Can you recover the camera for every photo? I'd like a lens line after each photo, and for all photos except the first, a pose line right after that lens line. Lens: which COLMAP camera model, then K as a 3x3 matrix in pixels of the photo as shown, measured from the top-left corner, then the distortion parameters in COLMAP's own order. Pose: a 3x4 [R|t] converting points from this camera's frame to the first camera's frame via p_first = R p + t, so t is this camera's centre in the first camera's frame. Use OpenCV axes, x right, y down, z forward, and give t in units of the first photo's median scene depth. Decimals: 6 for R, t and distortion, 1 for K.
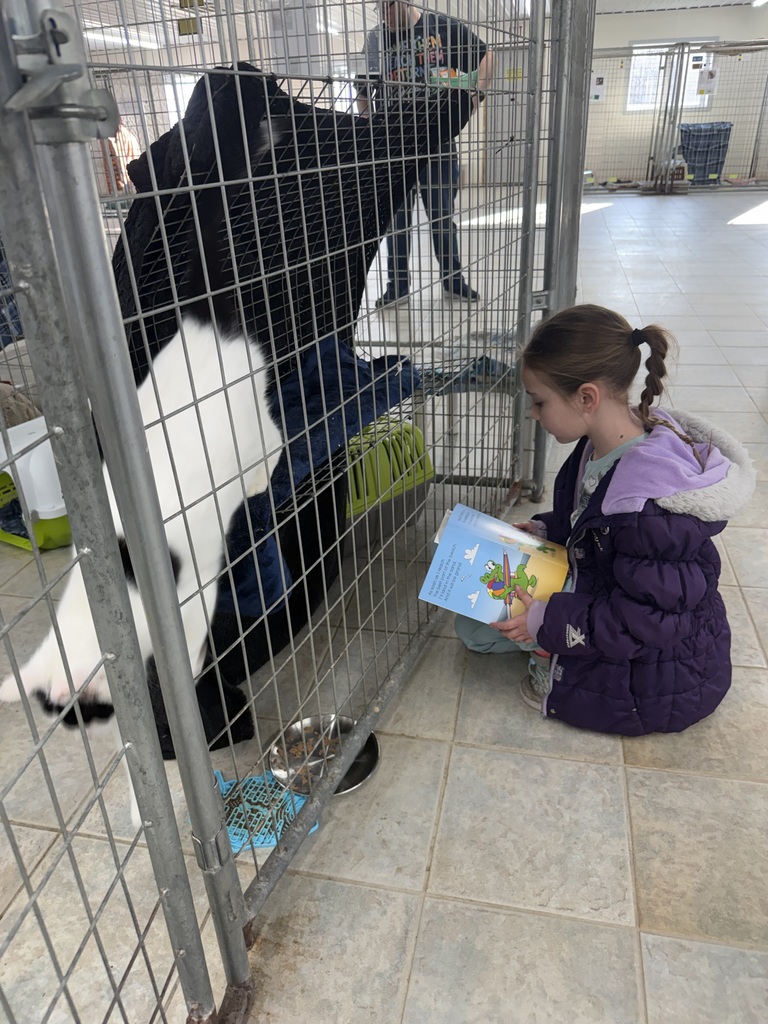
lens RADIAL K [[748.8, 0, 384.0], [0, 748.8, 512.0], [0, 0, 1]] dist [-0.000118, 0.000218]
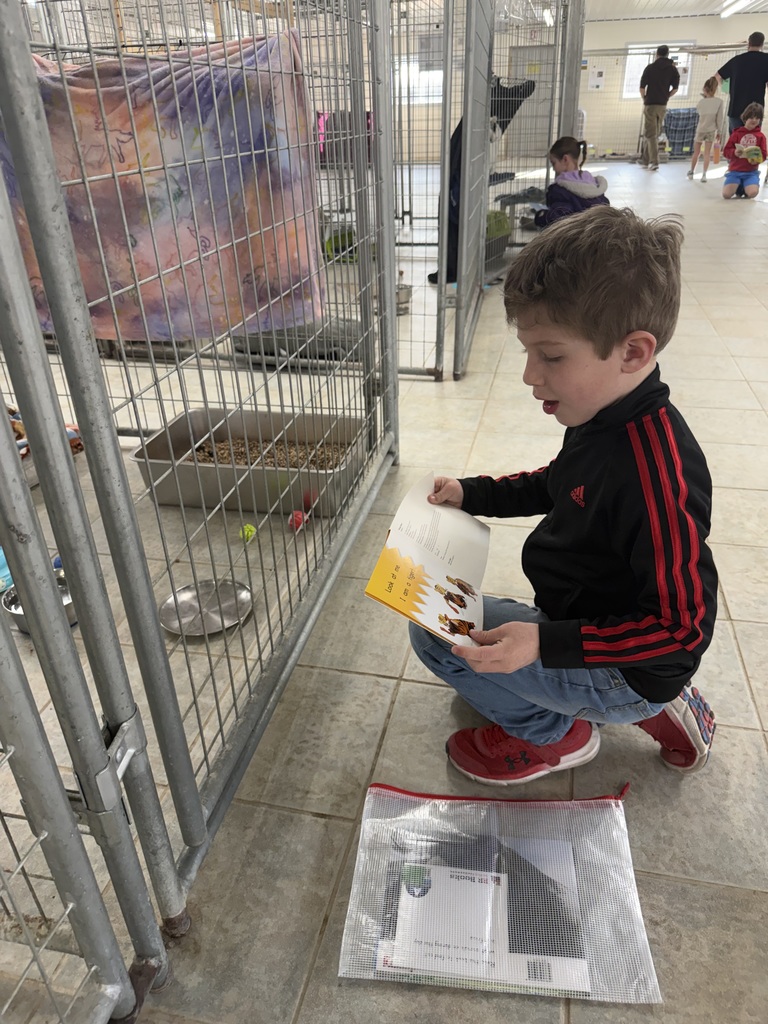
lens RADIAL K [[748.8, 0, 384.0], [0, 748.8, 512.0], [0, 0, 1]] dist [-0.000118, 0.000218]
pose [[0.999865, 0.014832, -0.007033, -0.066333], [-0.014753, 0.999828, 0.011275, 0.173985], [0.007199, -0.011170, 0.999912, -0.308953]]
